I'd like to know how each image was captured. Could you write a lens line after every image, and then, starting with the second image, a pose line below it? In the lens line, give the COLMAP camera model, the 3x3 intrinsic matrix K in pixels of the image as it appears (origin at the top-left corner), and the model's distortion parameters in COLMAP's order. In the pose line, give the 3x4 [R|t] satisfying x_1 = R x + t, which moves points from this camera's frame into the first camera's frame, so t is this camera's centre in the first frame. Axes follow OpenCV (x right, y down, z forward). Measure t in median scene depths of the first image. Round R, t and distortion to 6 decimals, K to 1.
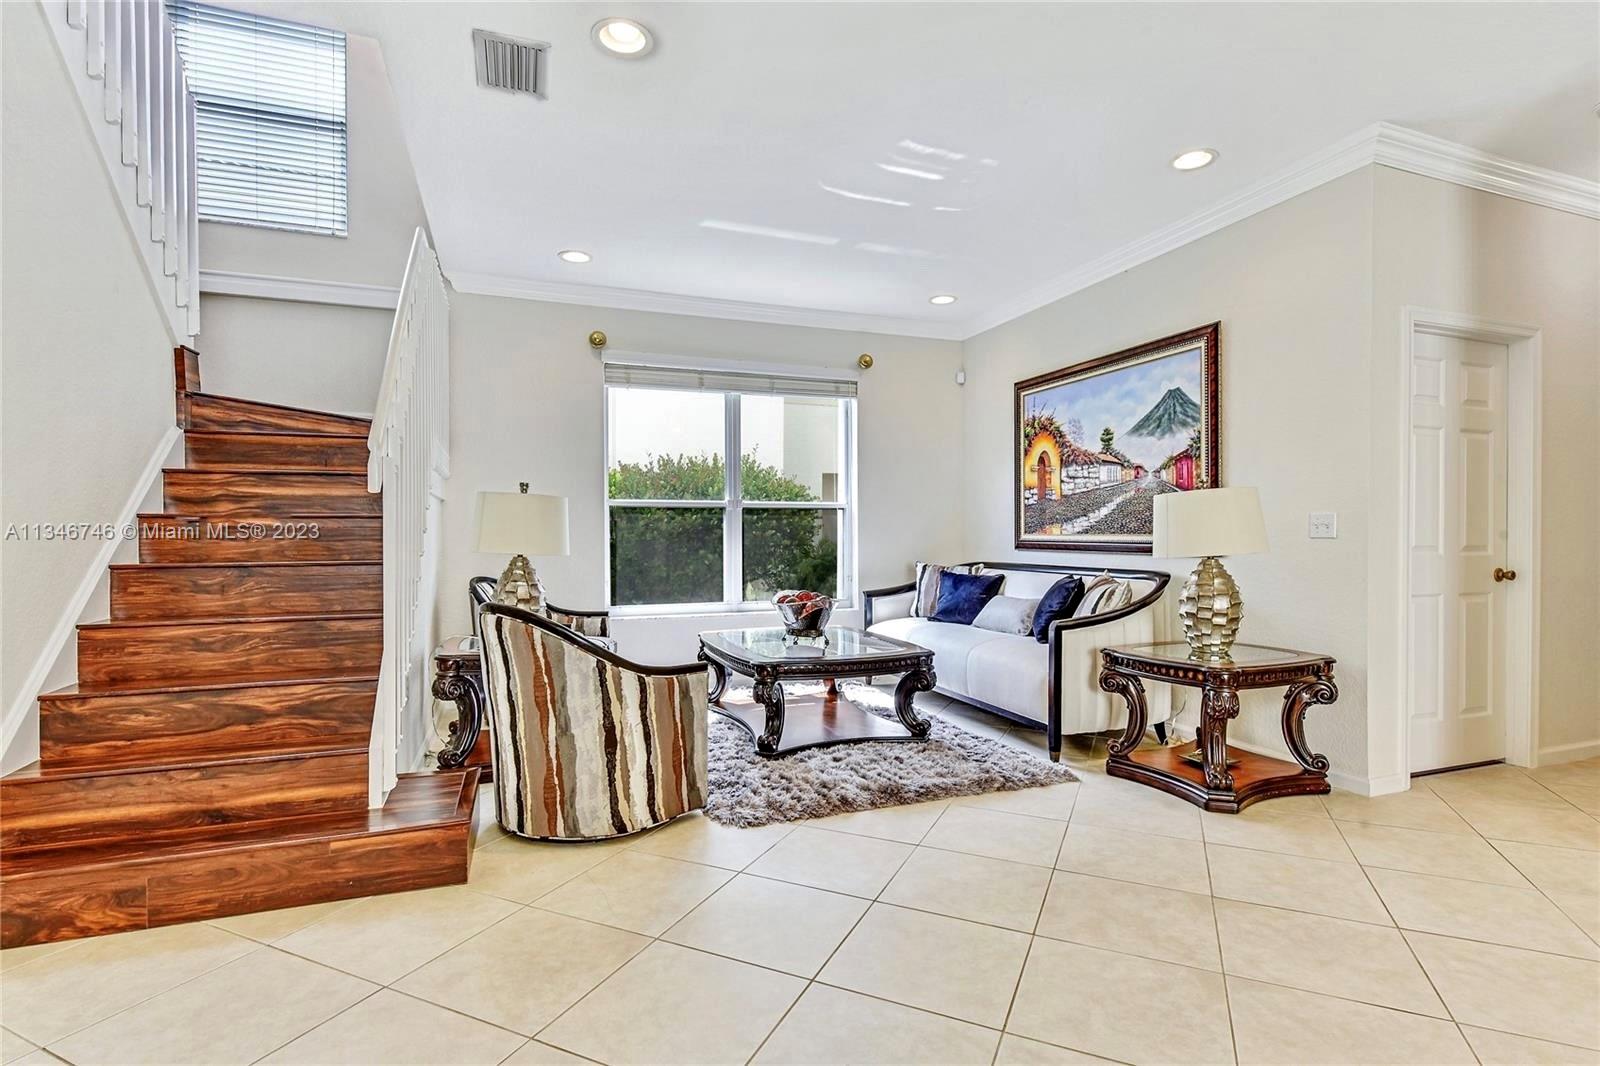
lens RADIAL K [[731.4, 0, 804.4], [0, 731.4, 539.7], [0, 0, 1]] dist [0.001888, 0.000225]
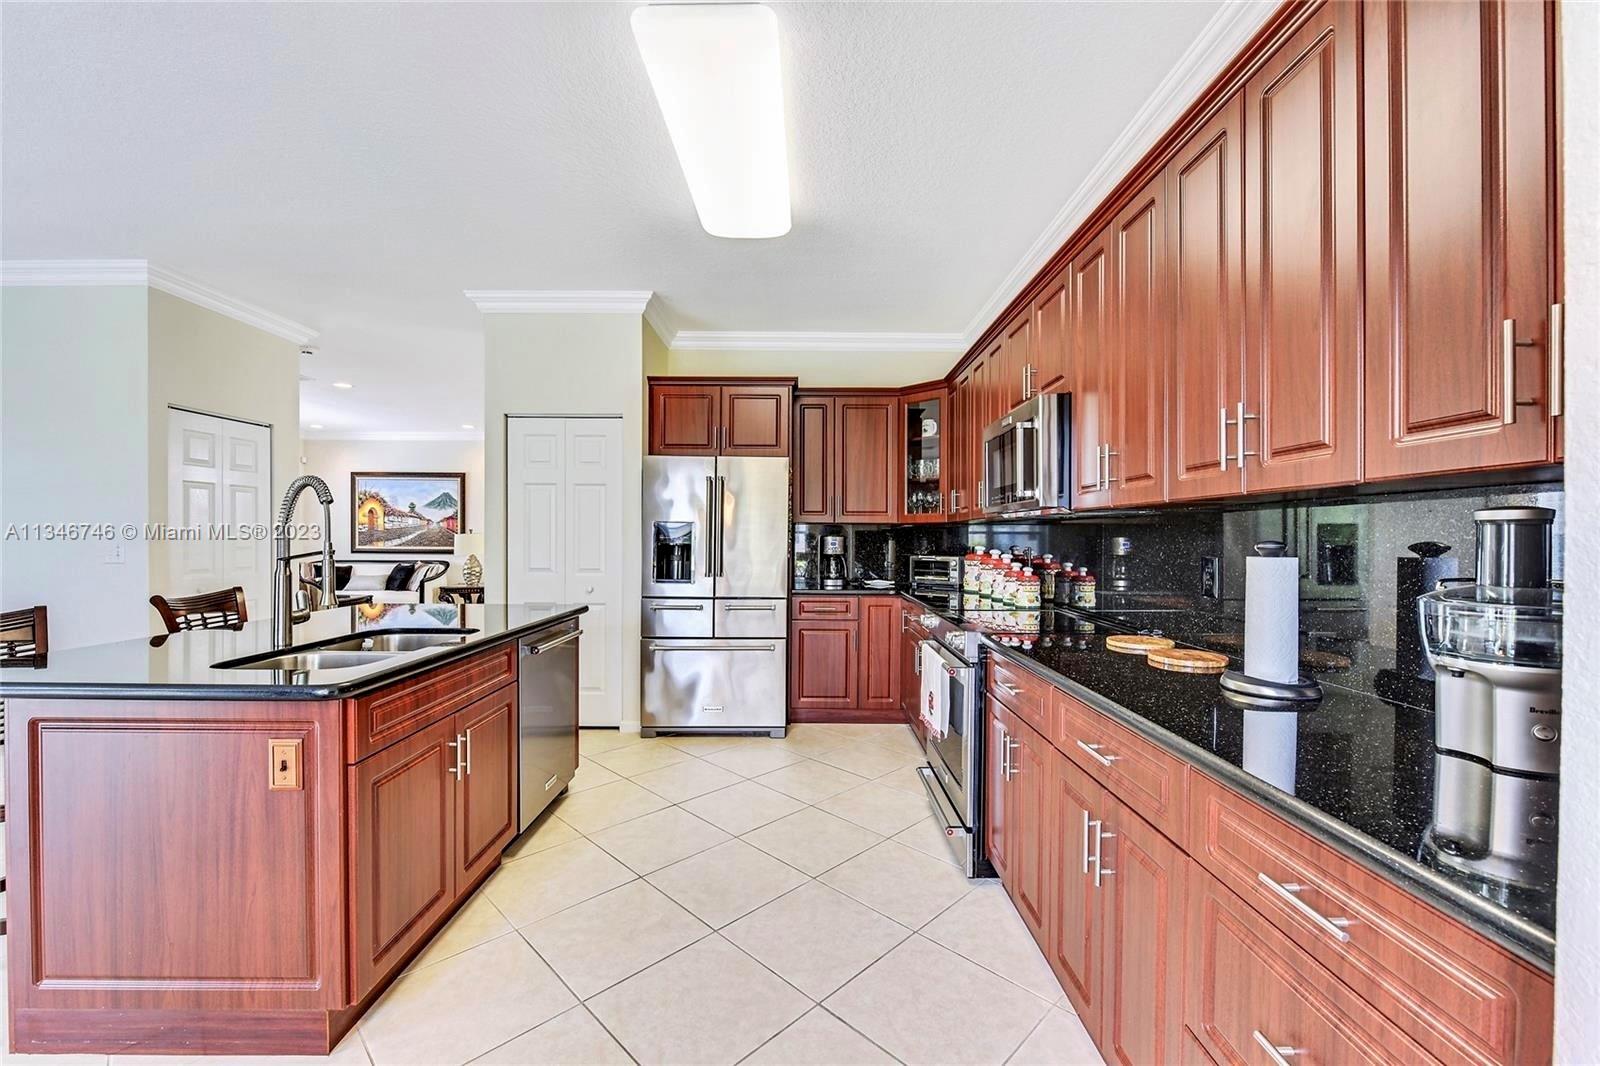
lens RADIAL K [[651.2, 0, 801.7], [0, 651.2, 536.3], [0, 0, 1]] dist [0.010151, -0.002309]
pose [[0.324544, 0.007024, 0.945844, -1.180570], [-0.002026, 0.999975, -0.006731, -0.028245], [-0.945868, 0.000268, 0.324550, -0.895709]]
